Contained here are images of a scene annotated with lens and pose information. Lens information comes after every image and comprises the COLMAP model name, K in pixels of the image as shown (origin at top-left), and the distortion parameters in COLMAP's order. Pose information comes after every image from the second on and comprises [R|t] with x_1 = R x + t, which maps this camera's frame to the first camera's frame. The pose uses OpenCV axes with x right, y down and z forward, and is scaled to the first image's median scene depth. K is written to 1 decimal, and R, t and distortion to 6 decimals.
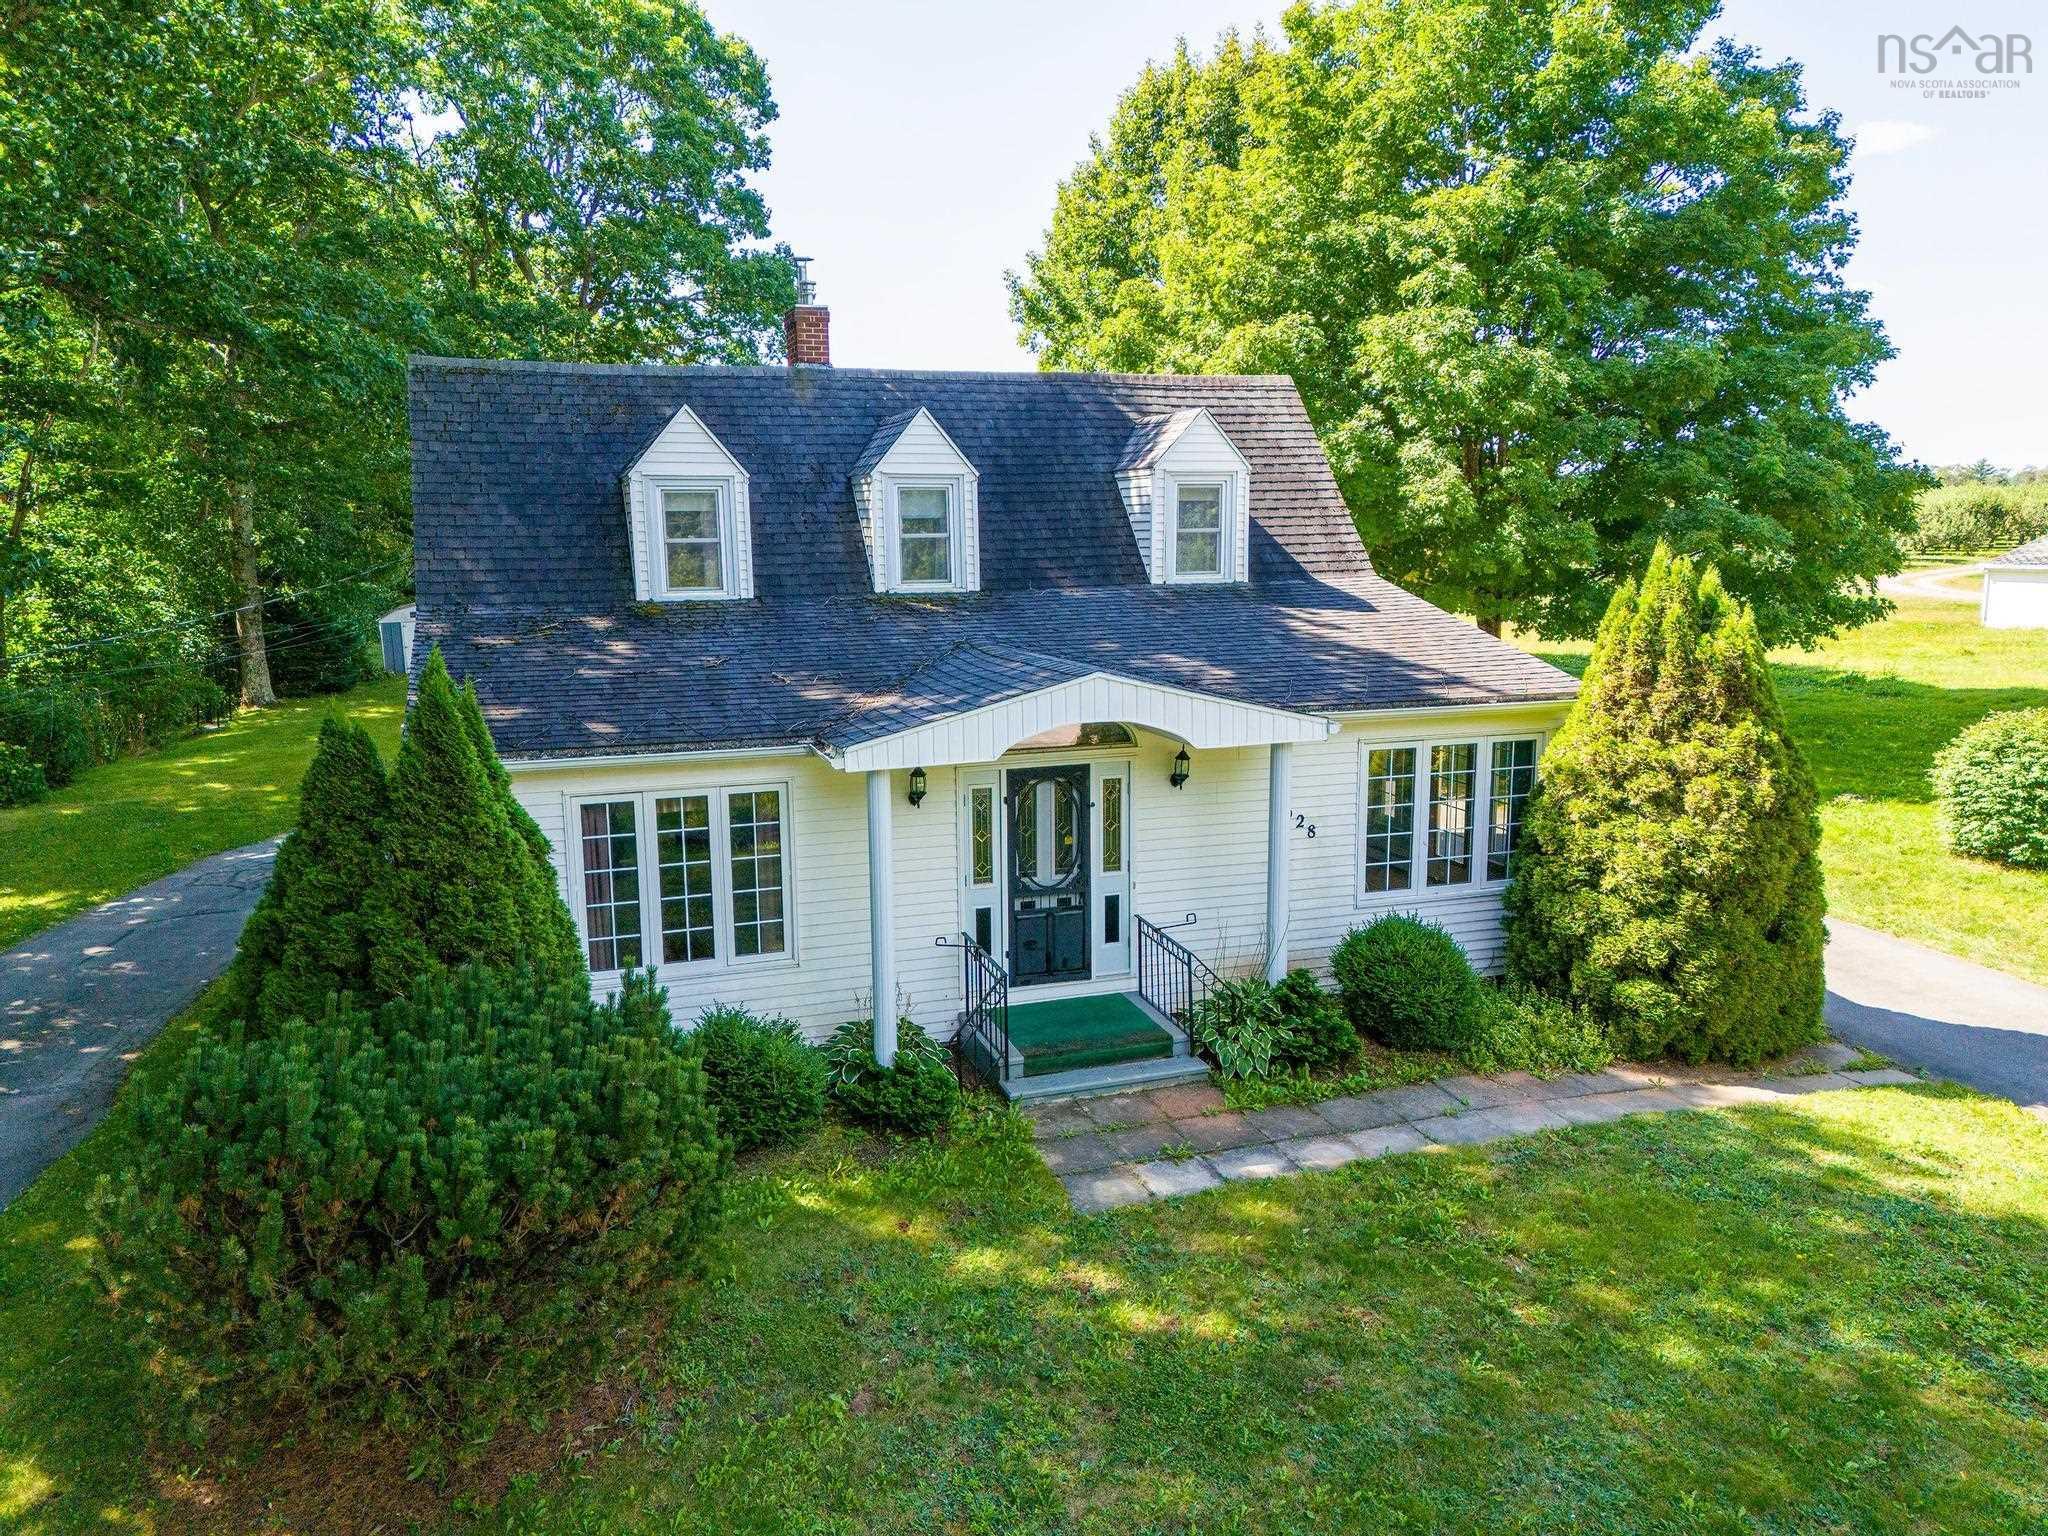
lens RADIAL K [[1549.8, 0, 1044.4], [0, 1549.8, 767.6], [0, 0, 1]] dist [0.145281, -0.190921]
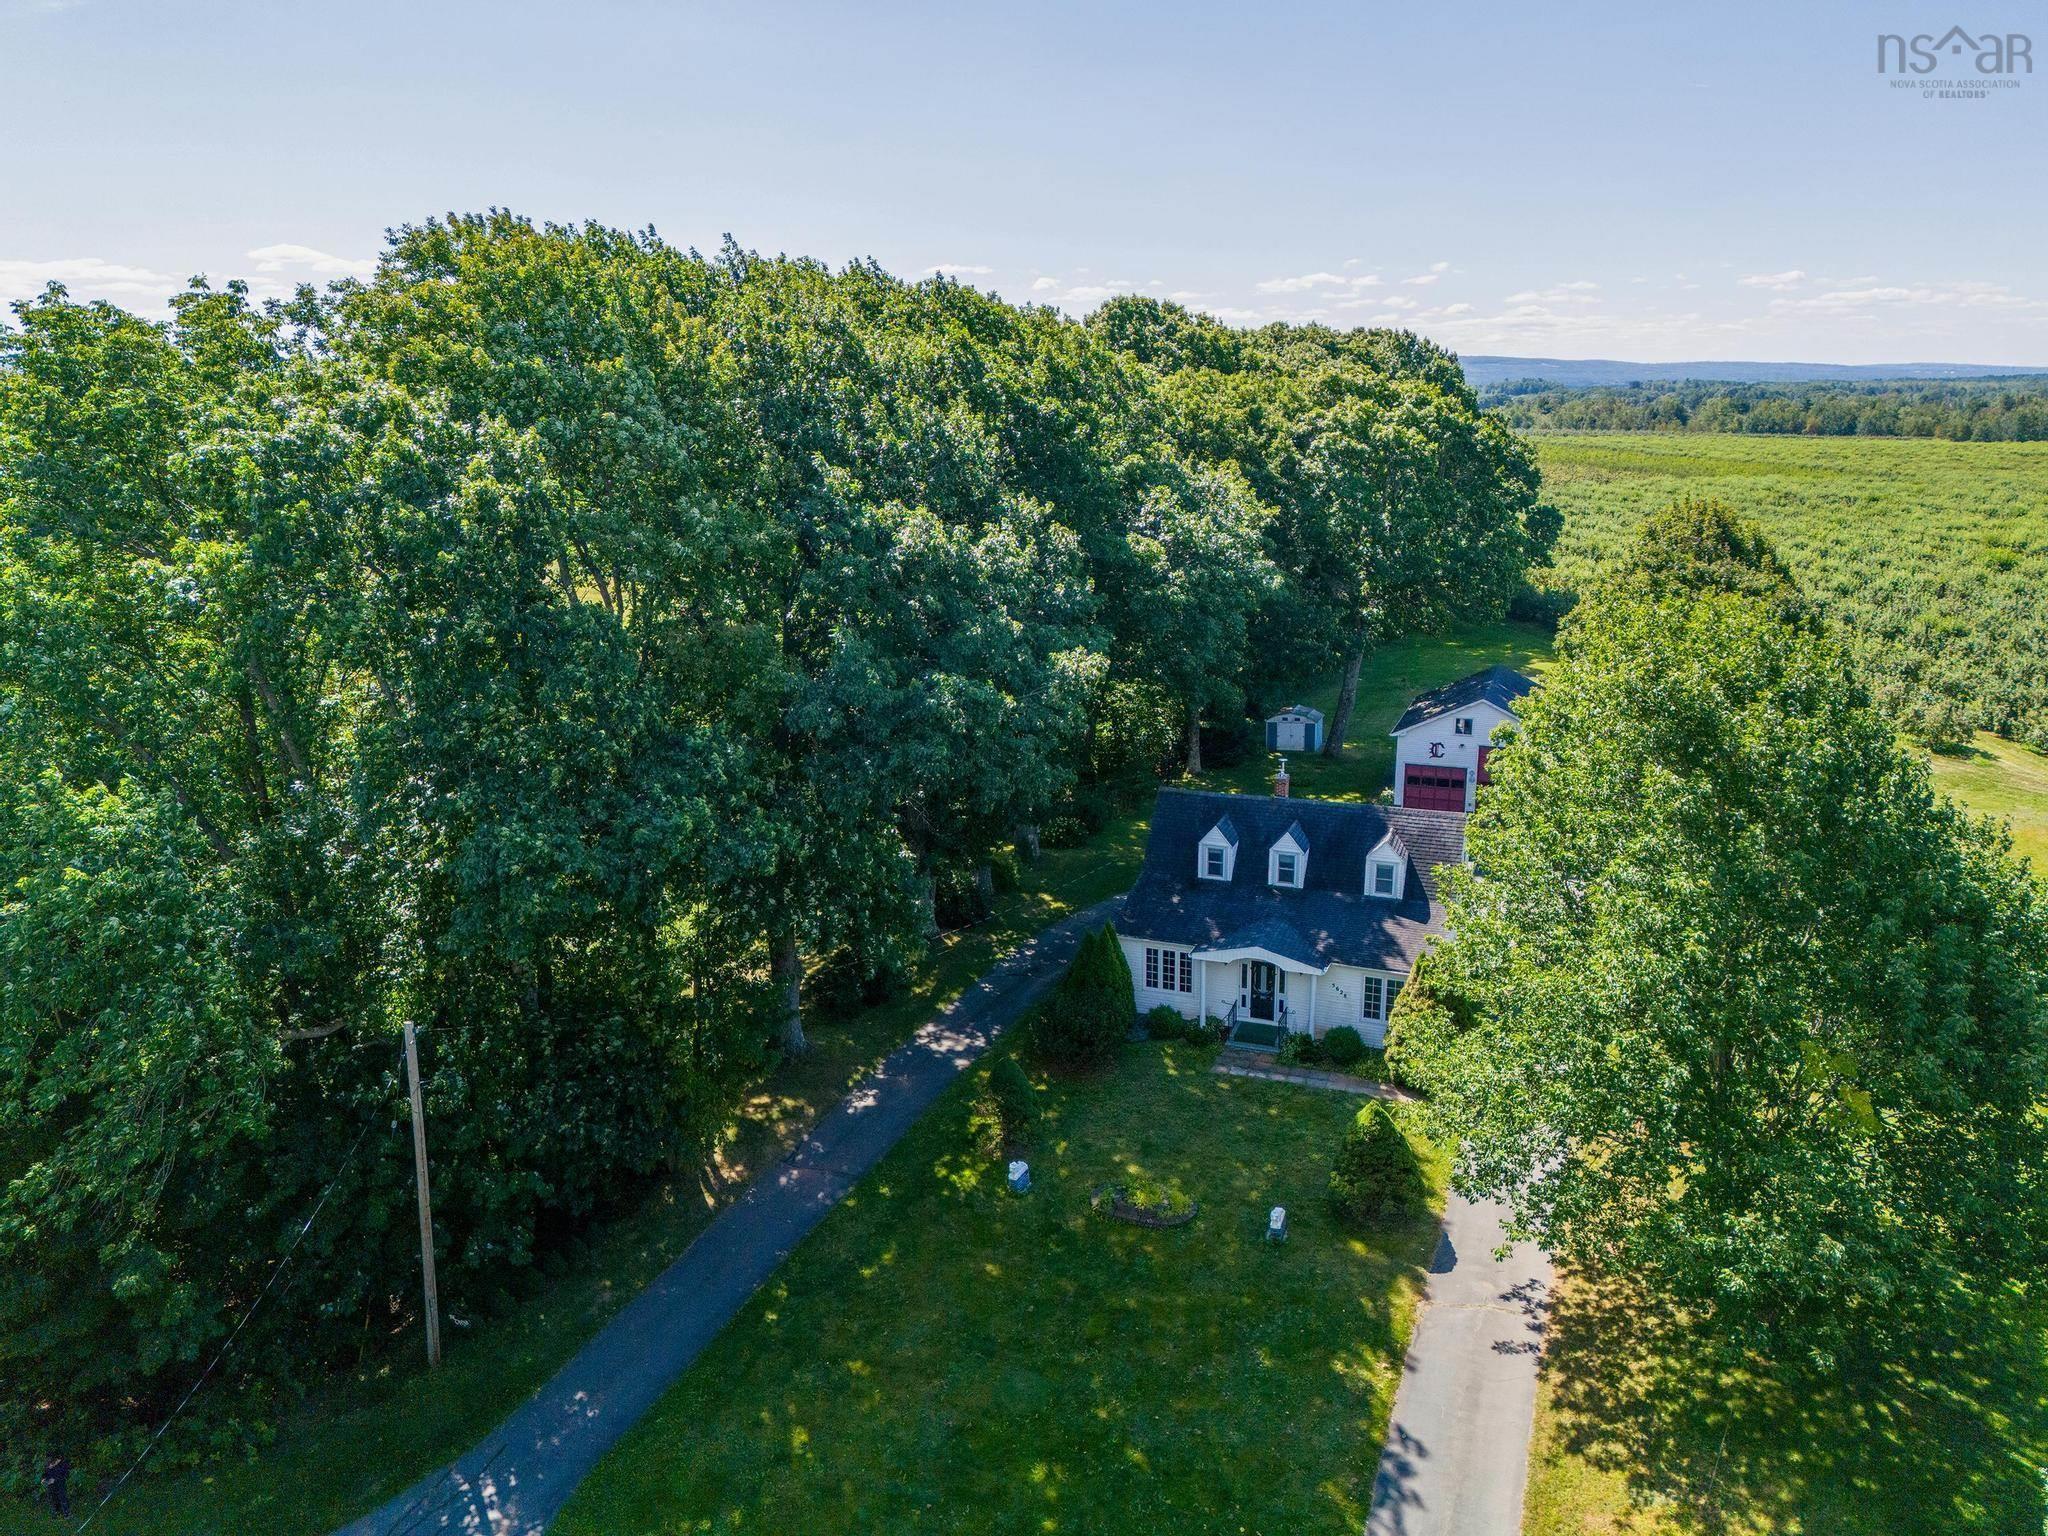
lens RADIAL K [[1549.8, 0, 1044.4], [0, 1549.8, 767.6], [0, 0, 1]] dist [0.145281, -0.190921]
pose [[0.783932, 0.169045, -0.597390, 1.730044], [-0.113762, 0.985038, 0.129454, -0.876588], [0.610335, -0.033523, 0.791434, -2.230909]]
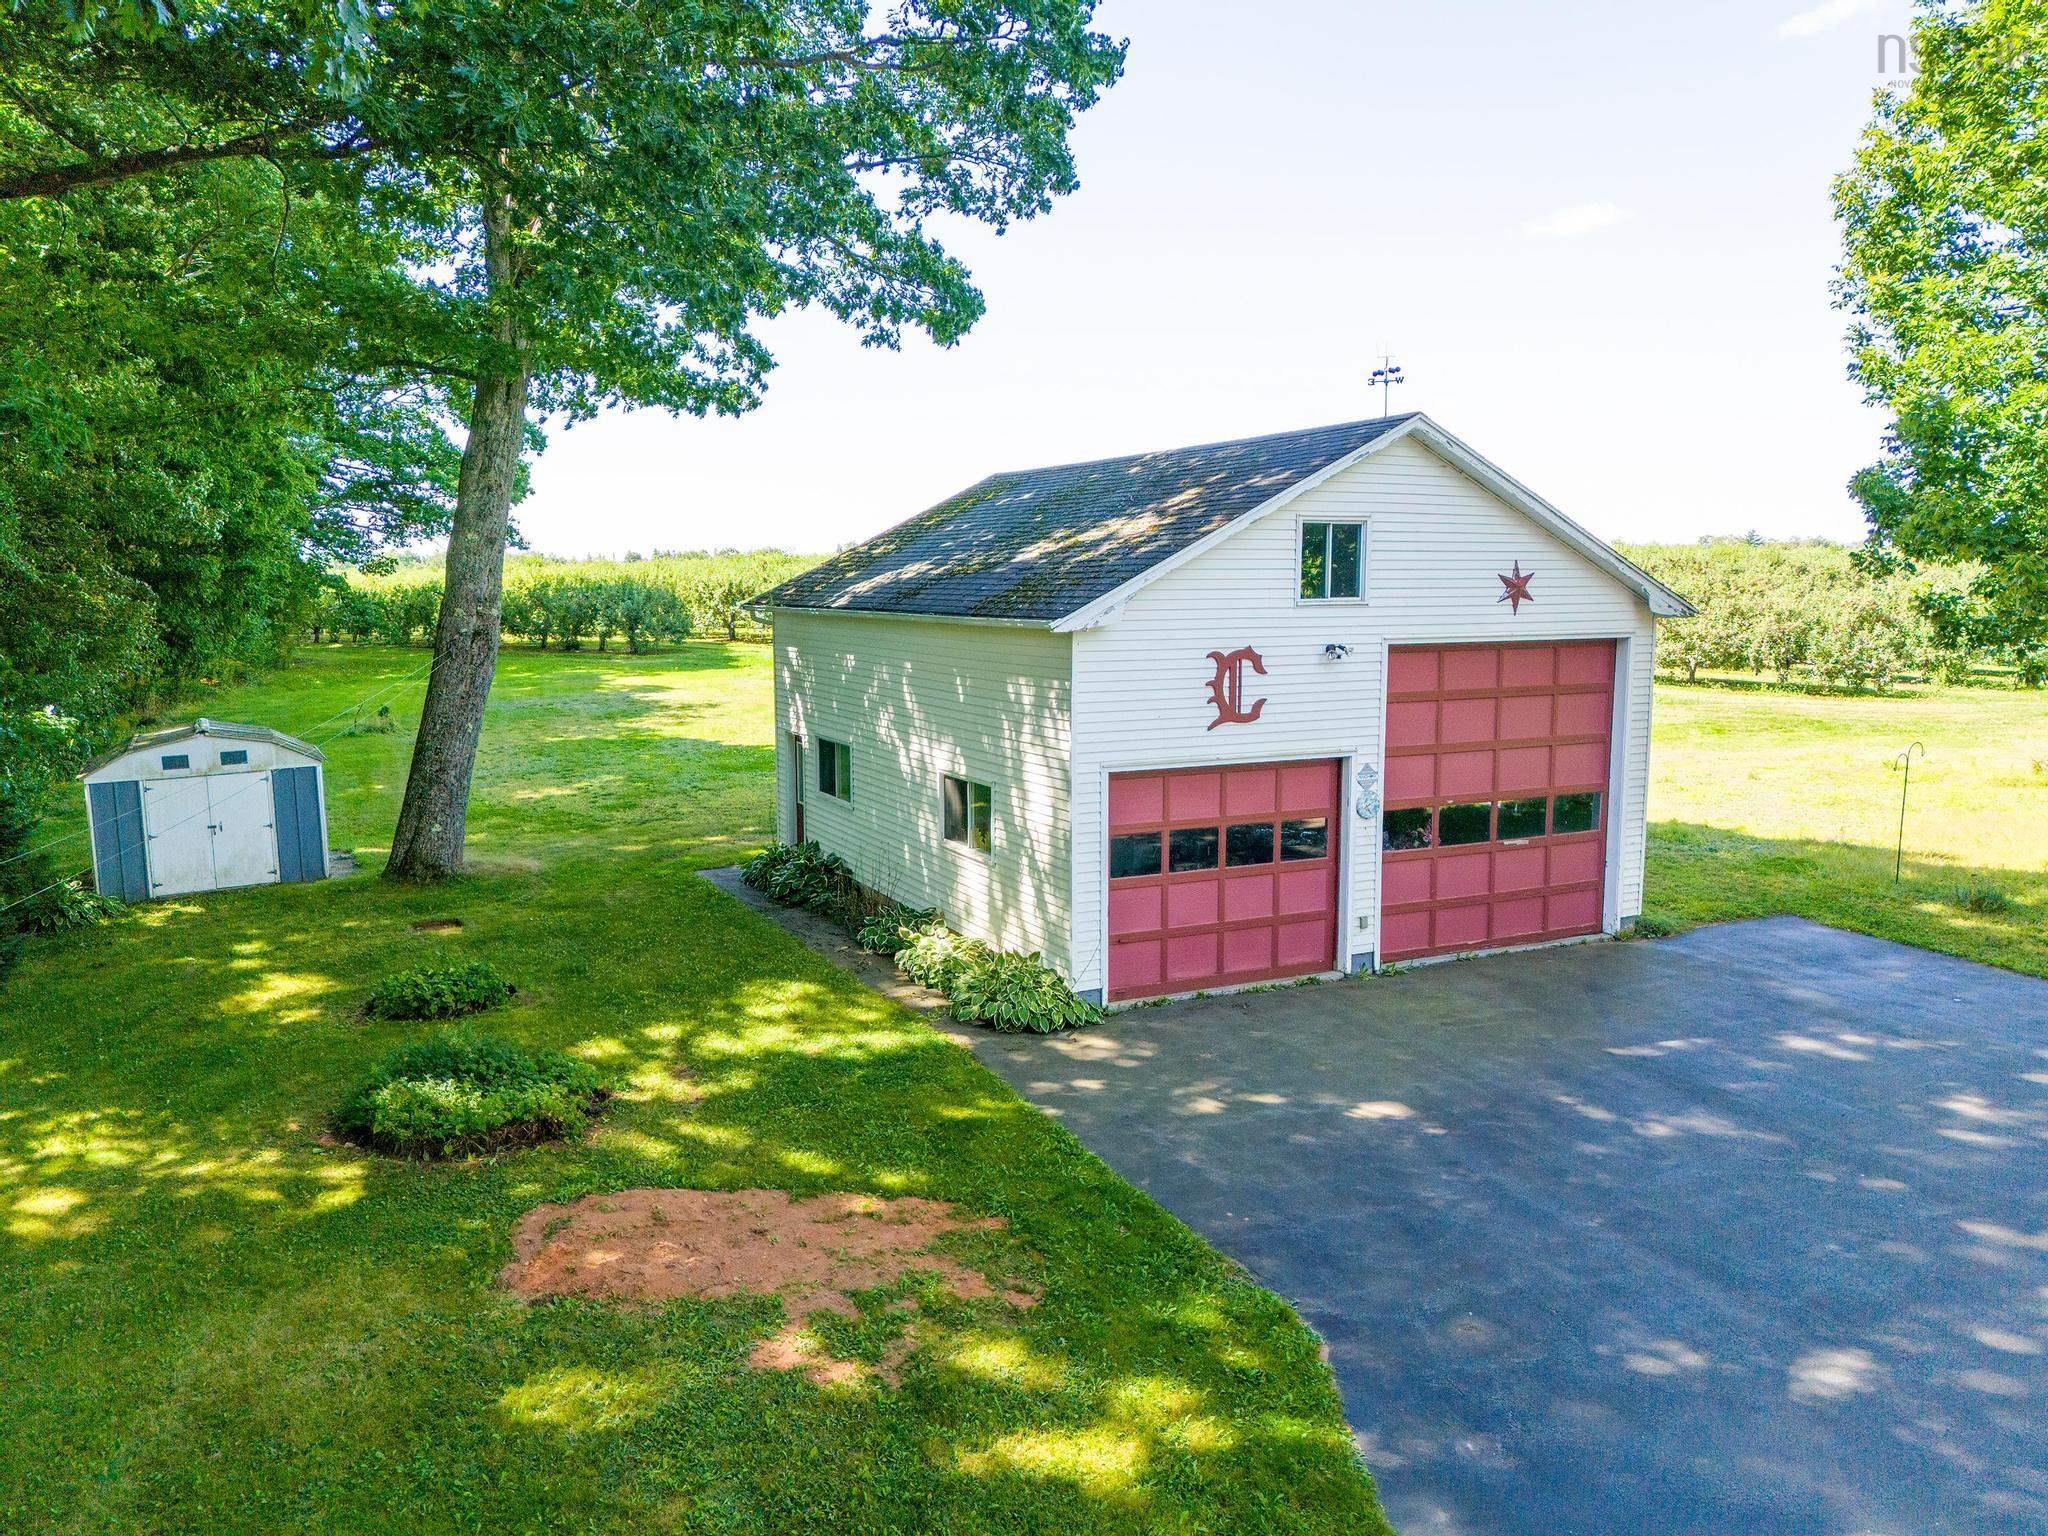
lens RADIAL K [[1549.8, 0, 1044.4], [0, 1549.8, 767.6], [0, 0, 1]] dist [0.145281, -0.190921]
pose [[0.990806, -0.000564, 0.135291, -0.821283], [0.004155, 0.999647, -0.026259, -0.283011], [-0.135228, 0.026580, 0.990458, 1.958181]]
